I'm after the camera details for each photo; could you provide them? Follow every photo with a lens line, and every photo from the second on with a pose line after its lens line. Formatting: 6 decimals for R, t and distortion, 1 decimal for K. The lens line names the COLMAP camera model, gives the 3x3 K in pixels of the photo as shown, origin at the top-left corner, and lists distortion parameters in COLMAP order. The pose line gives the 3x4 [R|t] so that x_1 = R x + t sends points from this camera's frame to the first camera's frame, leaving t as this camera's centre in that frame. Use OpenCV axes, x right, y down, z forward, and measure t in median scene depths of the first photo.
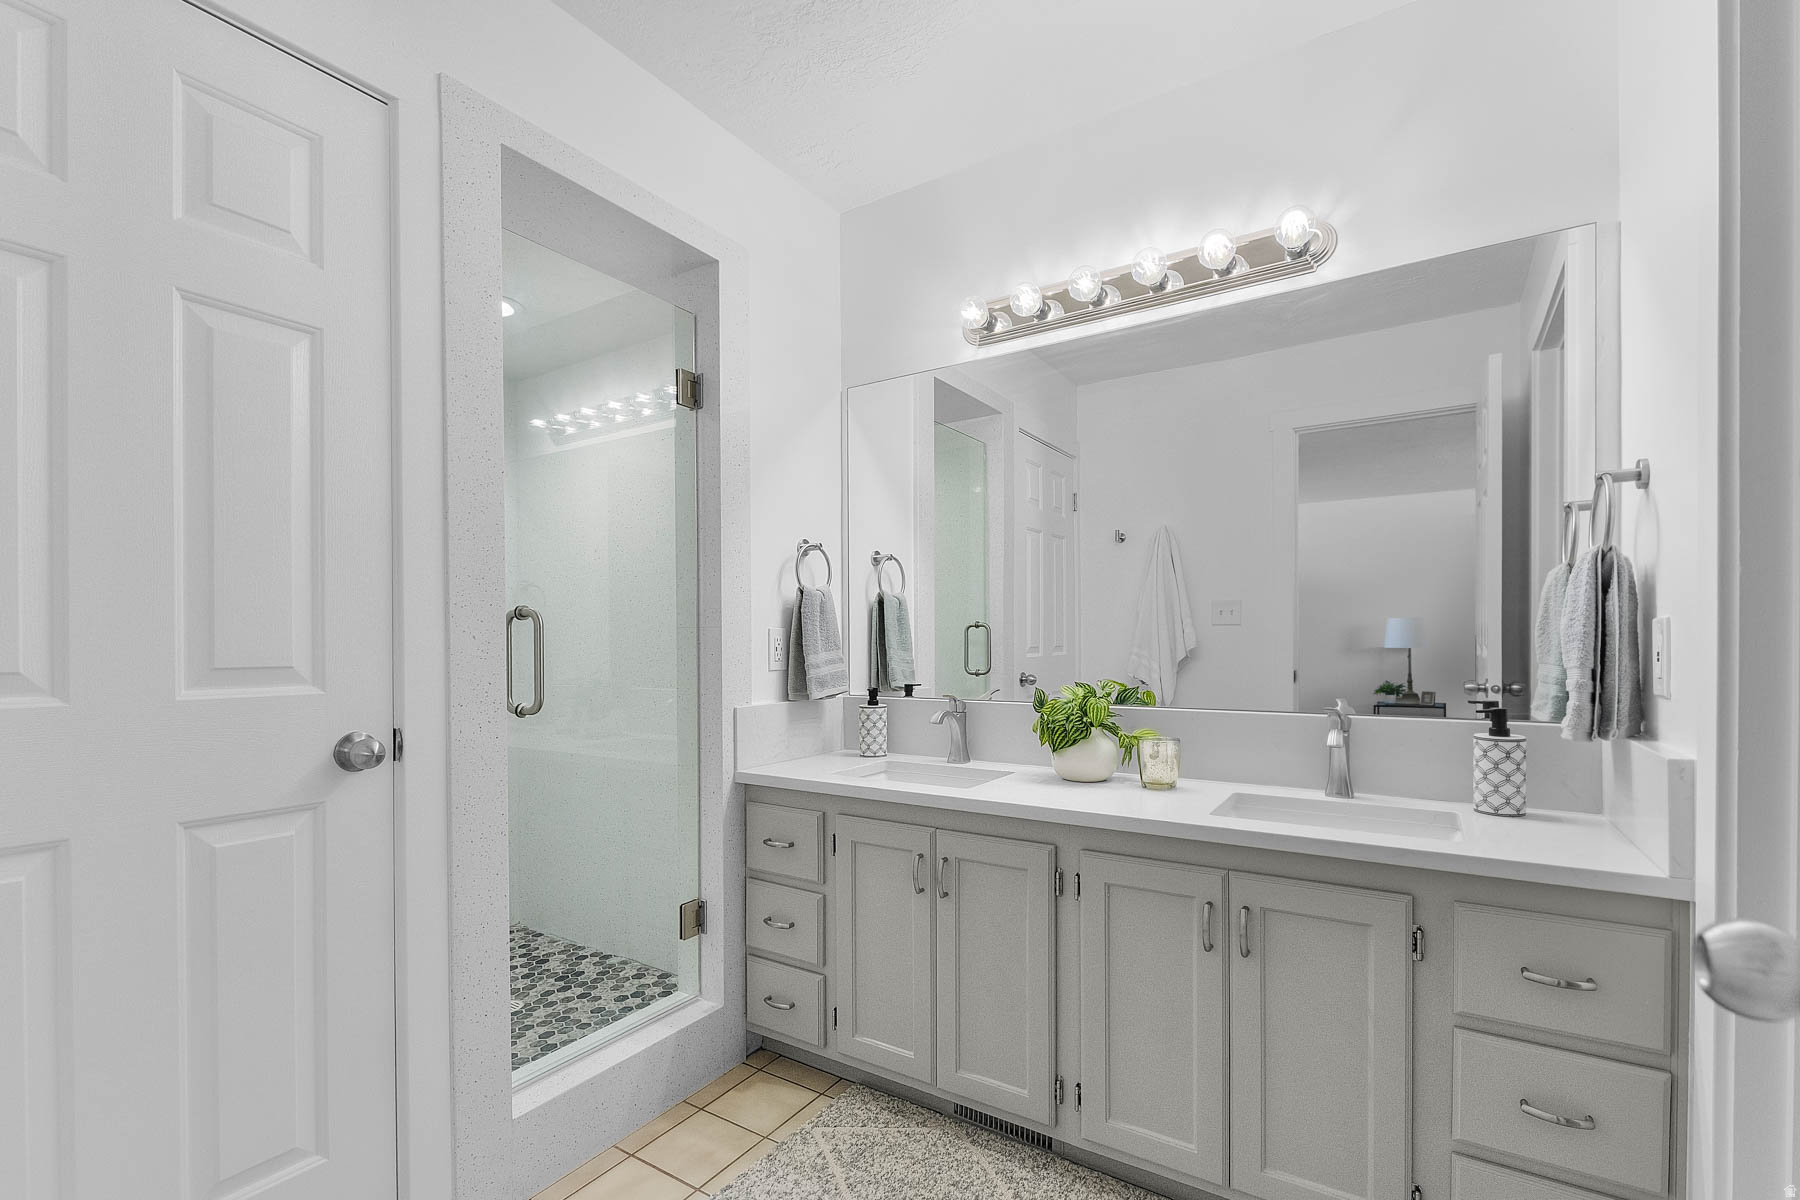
lens RADIAL K [[800.8, 0, 898.0], [0, 800.8, 639.4], [0, 0, 1]] dist [0.001184, -0.000320]
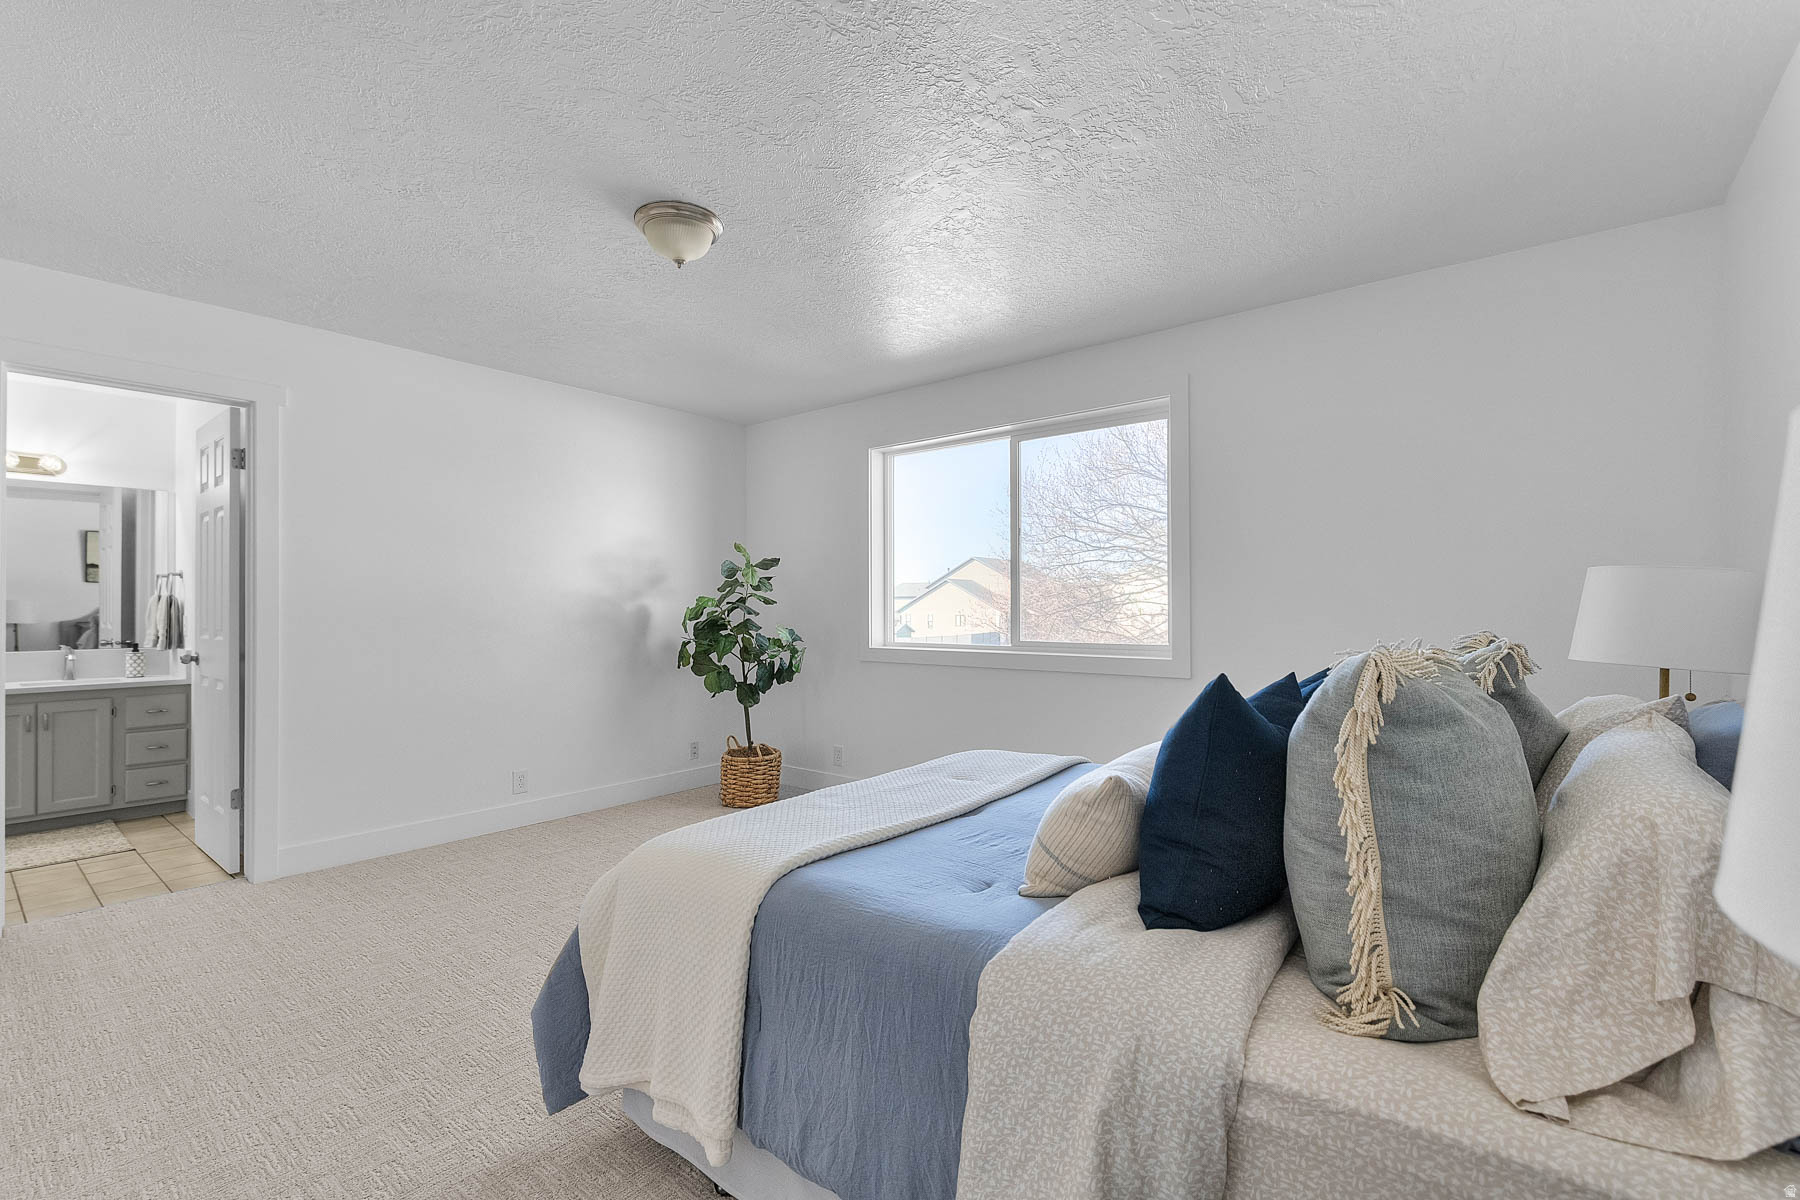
lens RADIAL K [[800.8, 0, 897.5], [0, 800.8, 605.2], [0, 0, 1]] dist [0.001184, -0.000320]
pose [[0.111244, 0.006009, 0.993775, -2.235046], [0.001449, 0.999980, -0.006209, -0.041909], [-0.993792, 0.002131, 0.111233, -2.536509]]
